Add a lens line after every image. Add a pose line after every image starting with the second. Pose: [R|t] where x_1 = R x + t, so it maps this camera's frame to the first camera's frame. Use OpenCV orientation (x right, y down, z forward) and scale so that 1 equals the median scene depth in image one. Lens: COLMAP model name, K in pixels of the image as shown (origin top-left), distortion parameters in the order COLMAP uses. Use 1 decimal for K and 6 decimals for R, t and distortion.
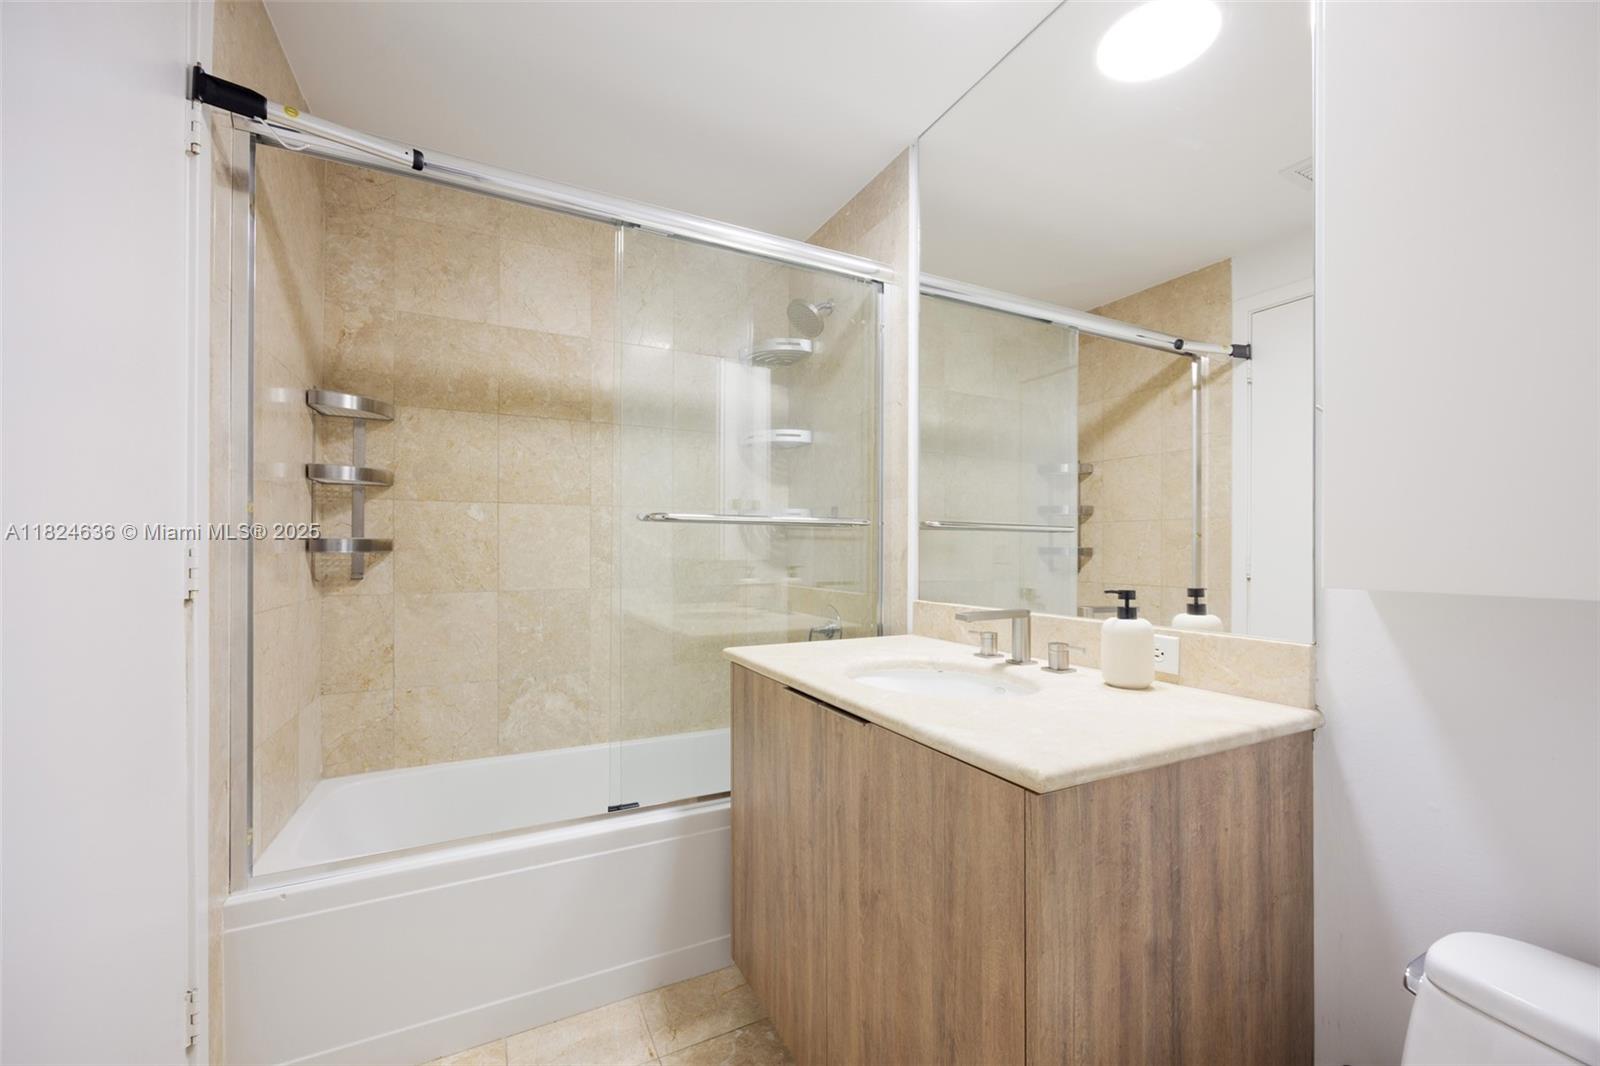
lens RADIAL K [[627.9, 0, 807.4], [0, 627.9, 541.8], [0, 0, 1]] dist [-0.001967, 0.000580]
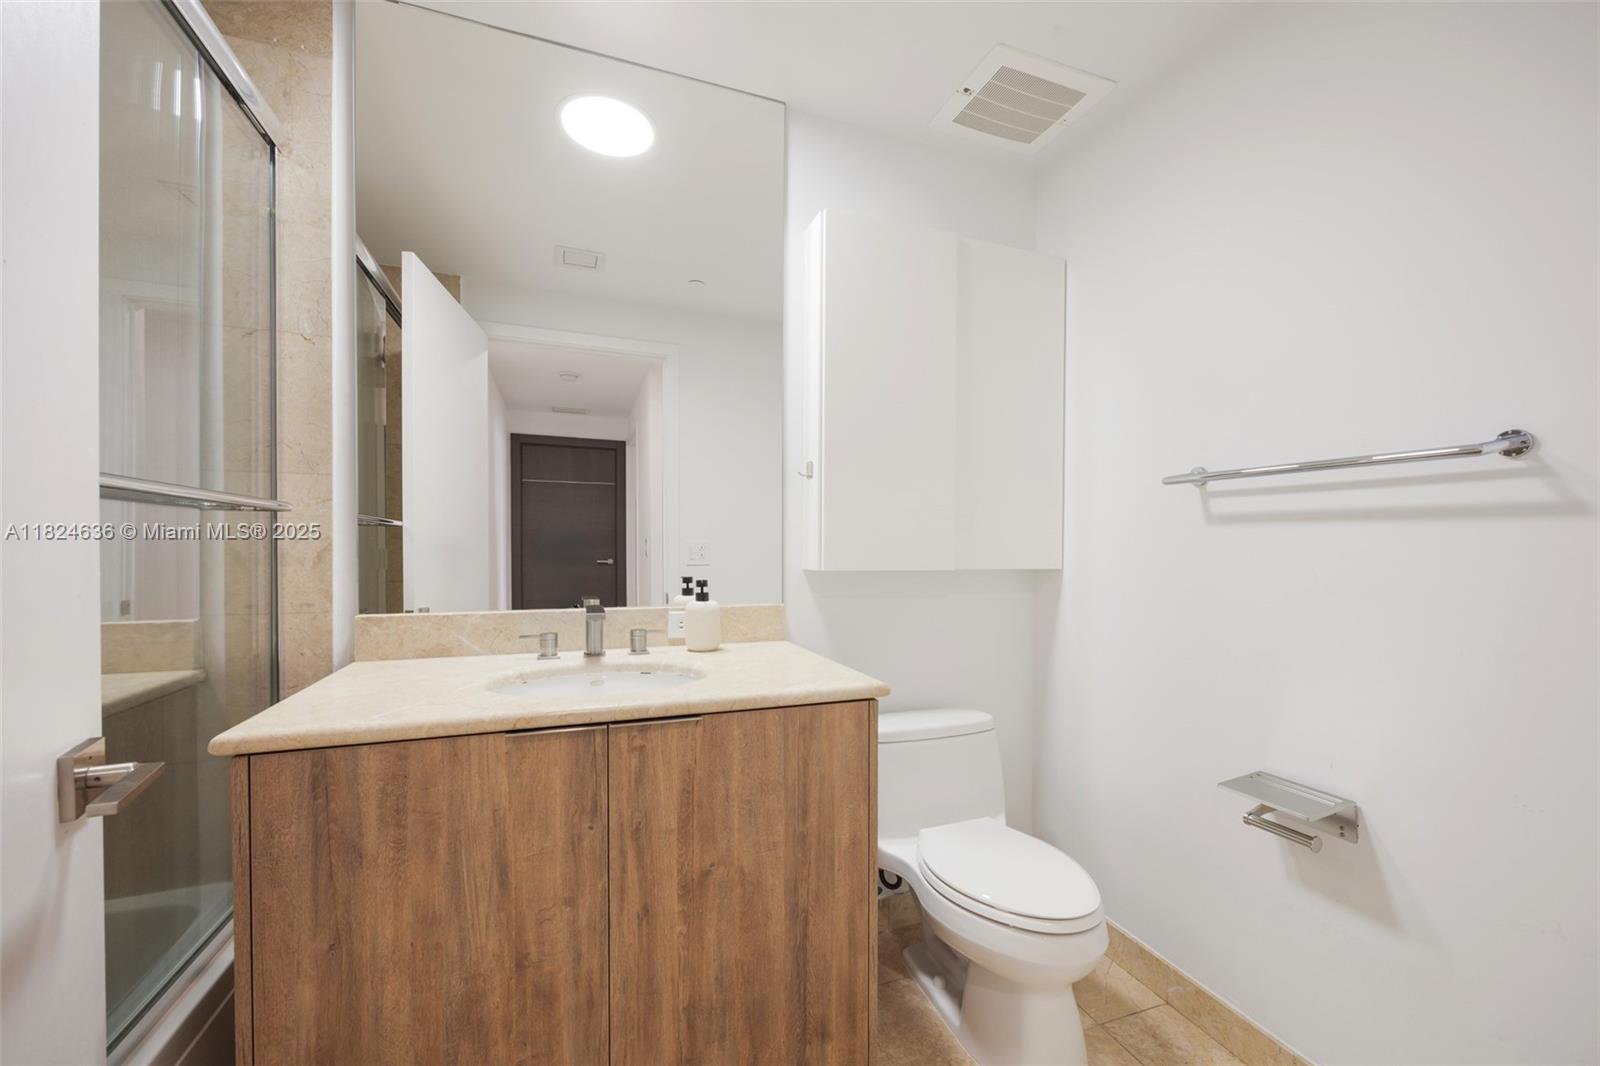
lens RADIAL K [[627.9, 0, 805.8], [0, 627.9, 547.6], [0, 0, 1]] dist [-0.001967, 0.000580]
pose [[0.124411, 0.001684, 0.992229, -0.865021], [-0.021084, 0.999777, 0.000947, 0.000627], [-0.992007, -0.021038, 0.124418, 0.650323]]
